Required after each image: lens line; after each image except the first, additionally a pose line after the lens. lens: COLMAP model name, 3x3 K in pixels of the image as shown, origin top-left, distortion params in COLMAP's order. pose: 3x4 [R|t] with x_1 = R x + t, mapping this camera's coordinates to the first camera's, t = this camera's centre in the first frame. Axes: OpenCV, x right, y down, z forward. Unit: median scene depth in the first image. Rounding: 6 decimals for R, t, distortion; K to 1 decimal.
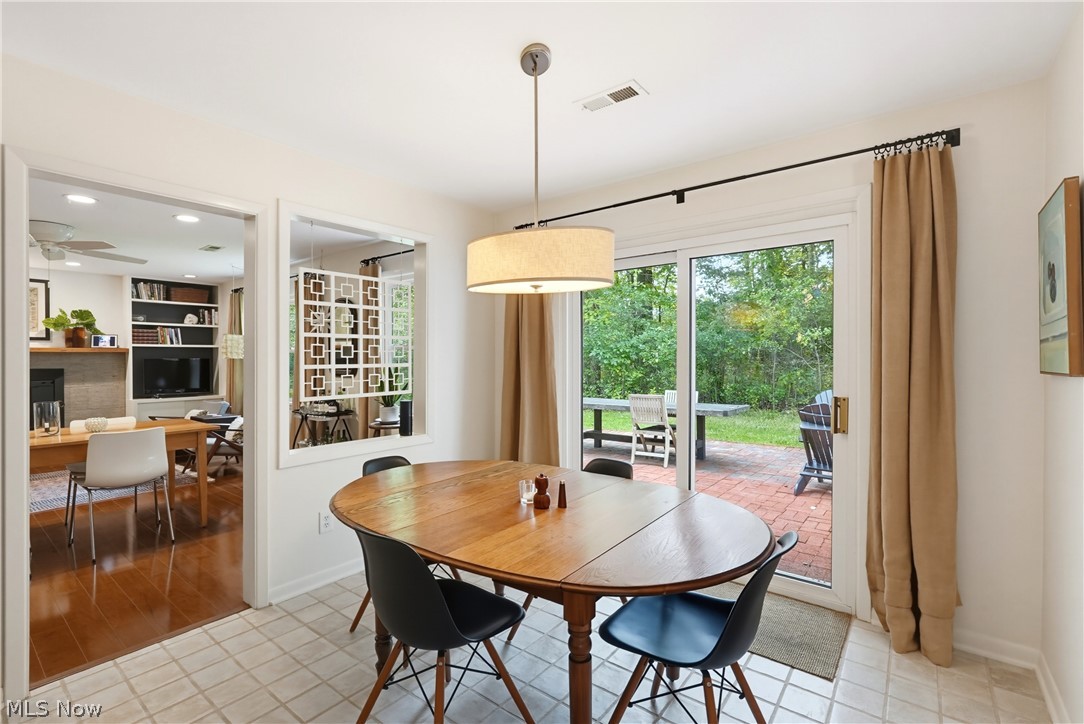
lens RADIAL K [[496.7, 0, 545.0], [0, 496.7, 361.2], [0, 0, 1]] dist [-0.001467, 0.000004]
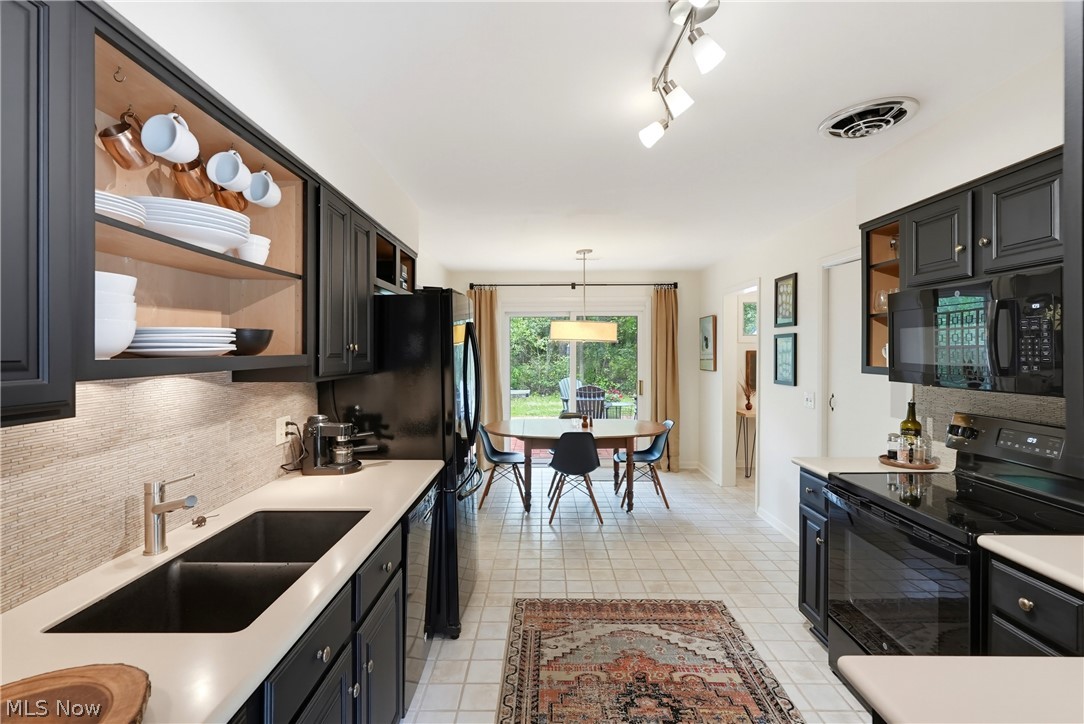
lens RADIAL K [[496.7, 0, 544.9], [0, 496.7, 352.3], [0, 0, 1]] dist [-0.001467, 0.000004]
pose [[0.790806, -0.002357, 0.612062, -1.306028], [0.004296, 0.999989, -0.001700, -0.066947], [-0.612052, 0.003974, 0.790808, -0.670009]]
